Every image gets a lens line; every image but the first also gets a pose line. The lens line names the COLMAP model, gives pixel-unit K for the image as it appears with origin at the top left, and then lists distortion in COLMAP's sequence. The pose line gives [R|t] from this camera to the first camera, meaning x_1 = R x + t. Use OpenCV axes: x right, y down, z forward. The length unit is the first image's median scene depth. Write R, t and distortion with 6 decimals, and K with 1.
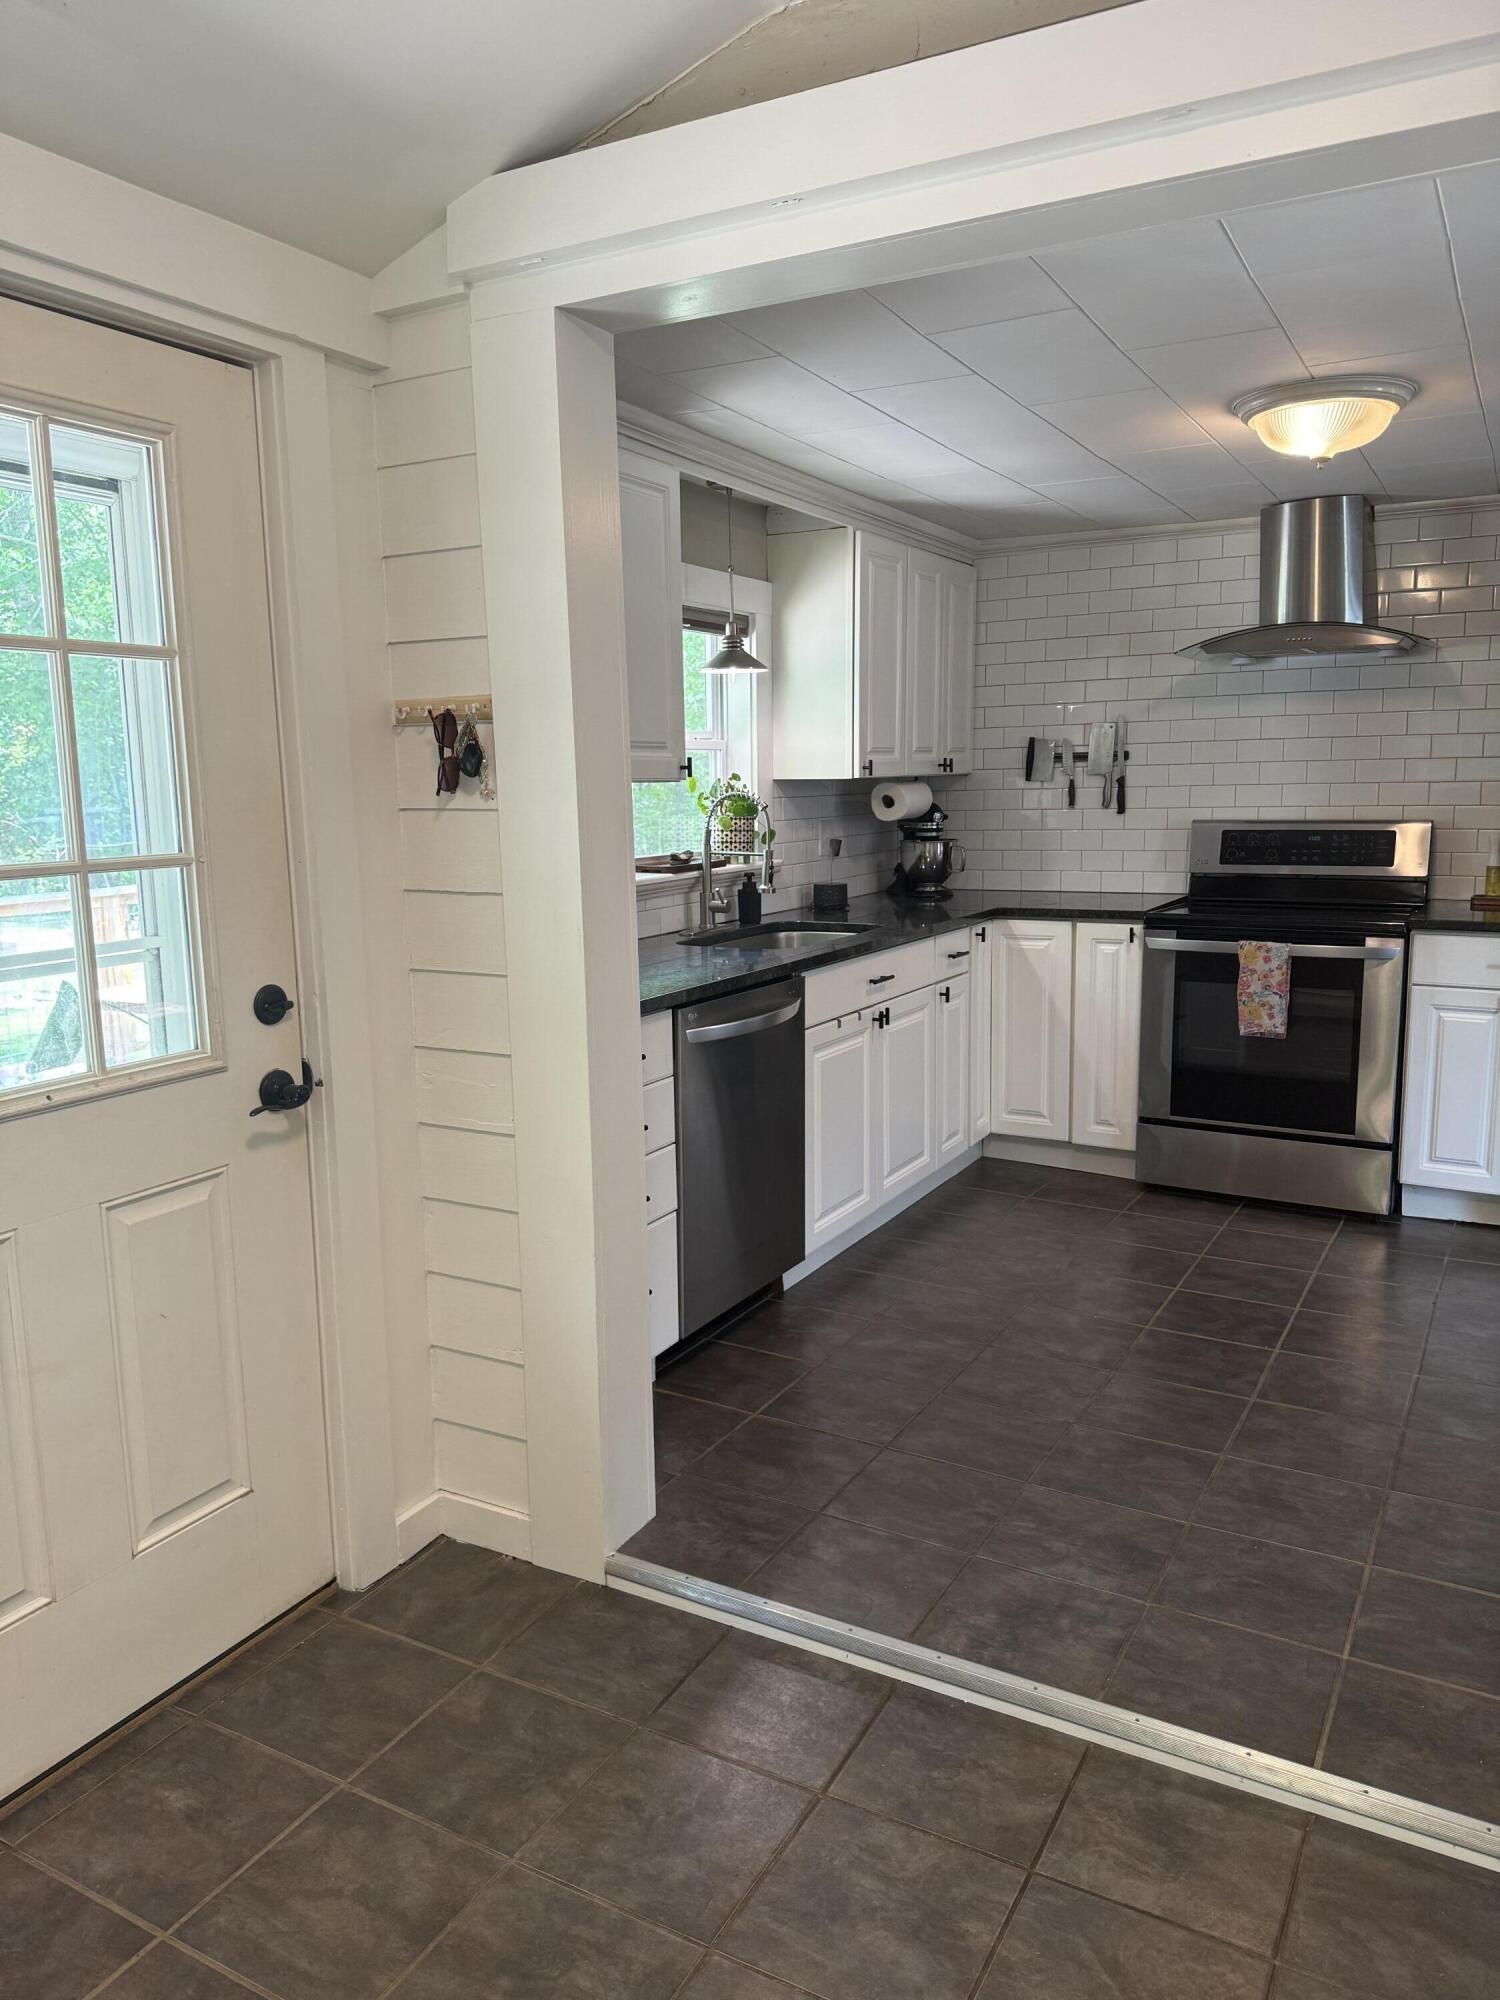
lens RADIAL K [[1409.4, 0, 750.0], [0, 1409.4, 1000.0], [0, 0, 1]] dist [0.105614, -0.191426]
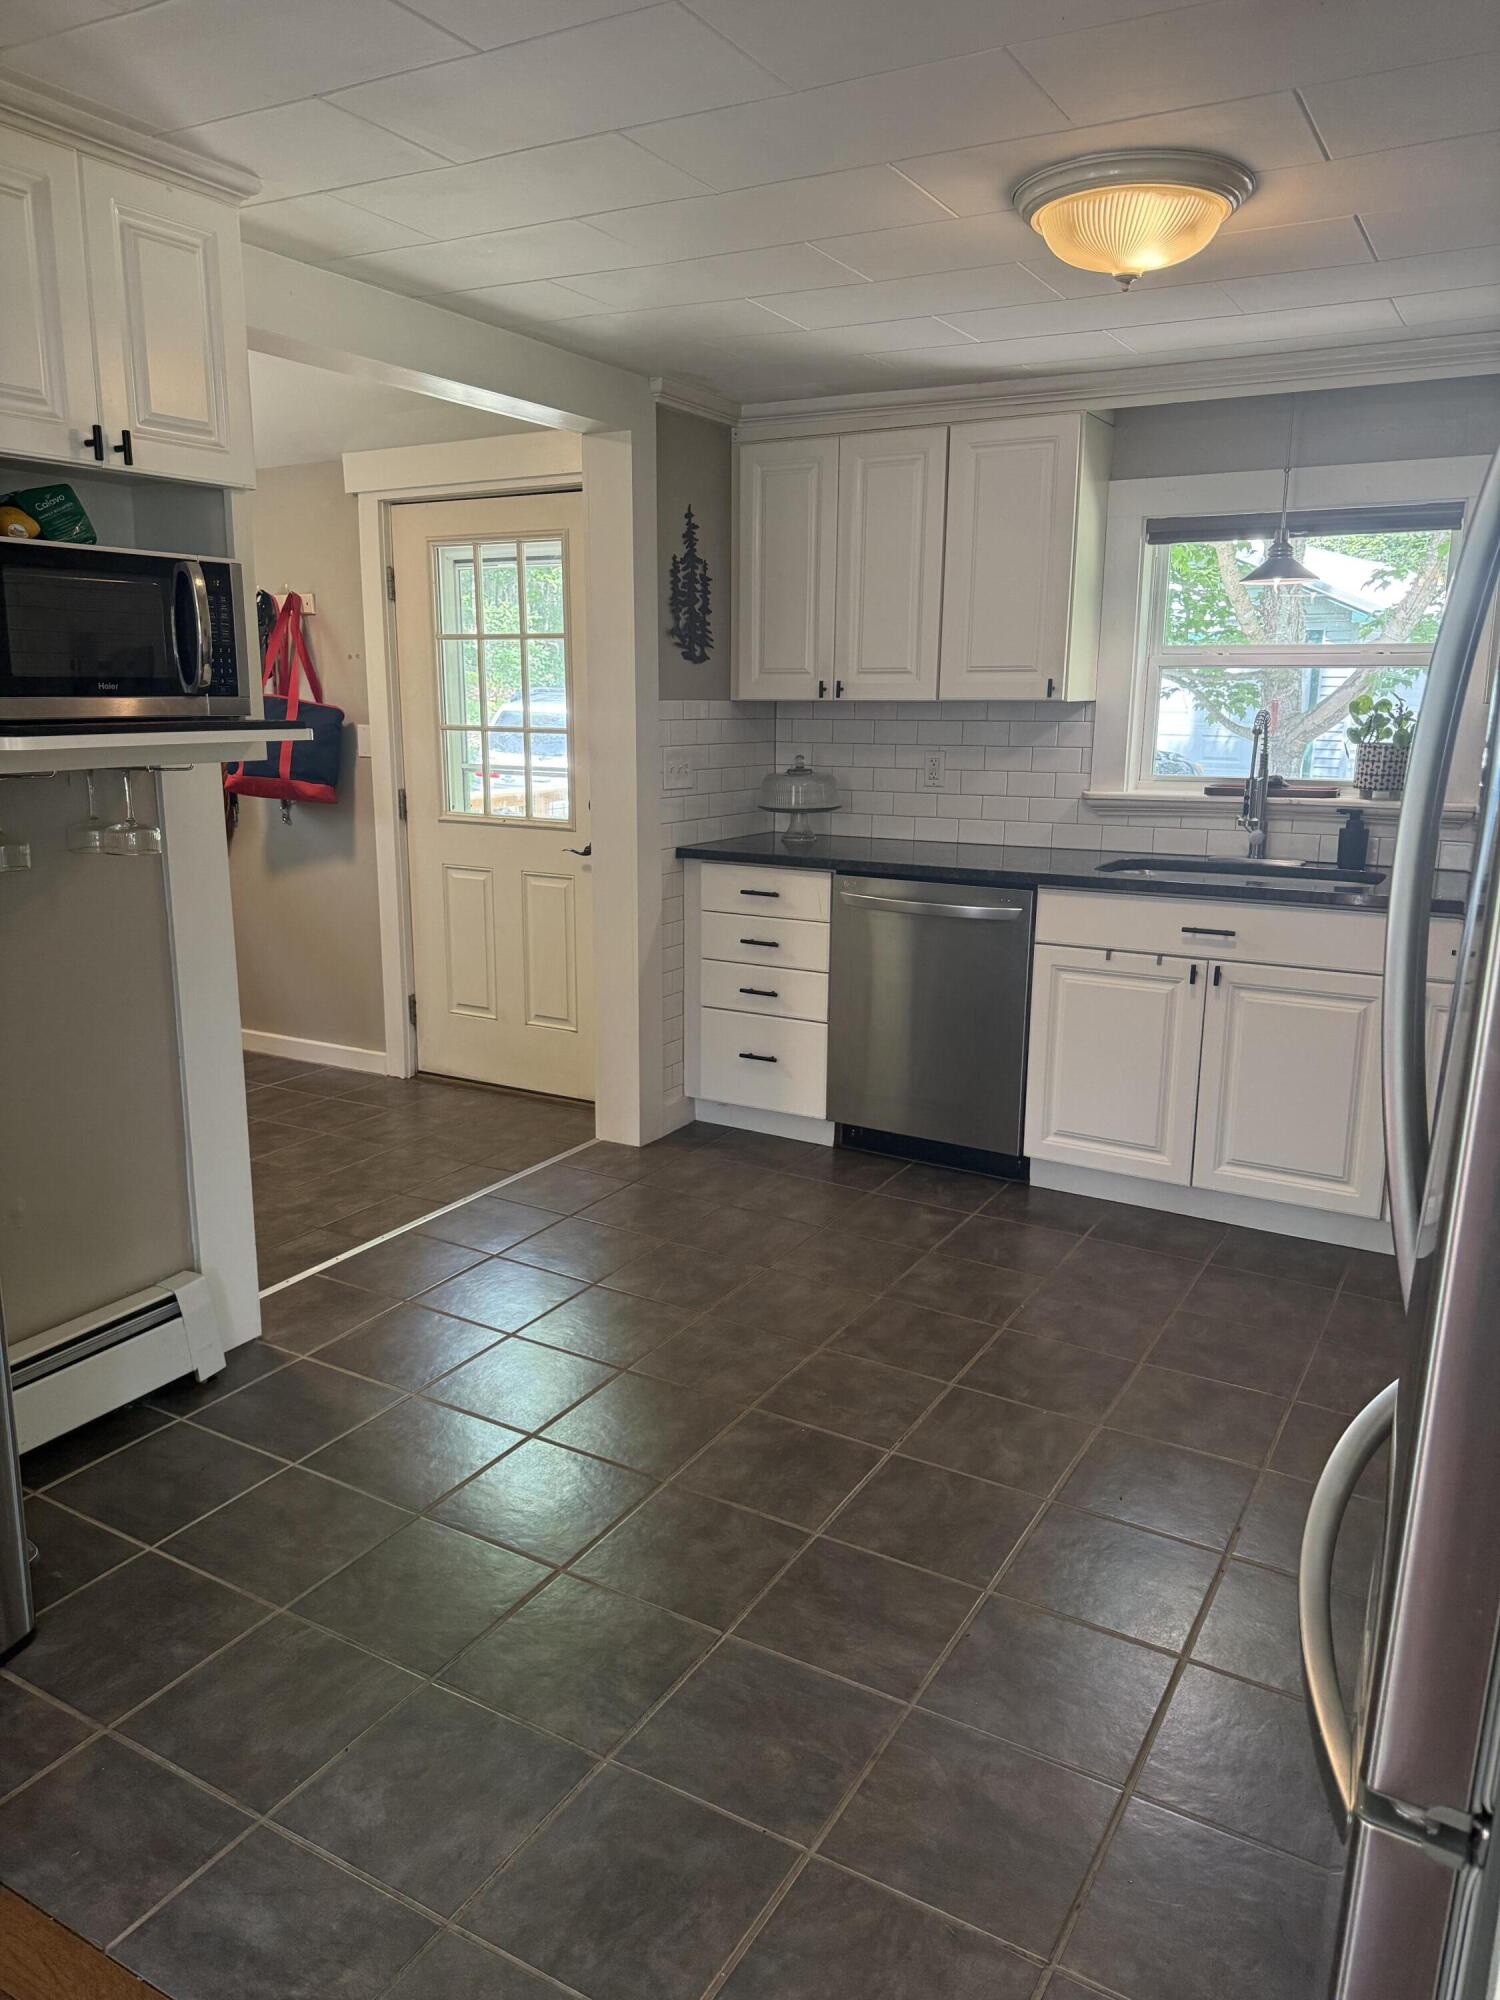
lens RADIAL K [[1401.5, 0, 739.6], [0, 1401.5, 1002.4], [0, 0, 1]] dist [0.145277, -0.266783]
pose [[-0.024396, 0.223441, -0.974412, 0.904499], [-0.167527, 0.960005, 0.224332, -0.113352], [0.985566, 0.168713, 0.014012, 0.647732]]
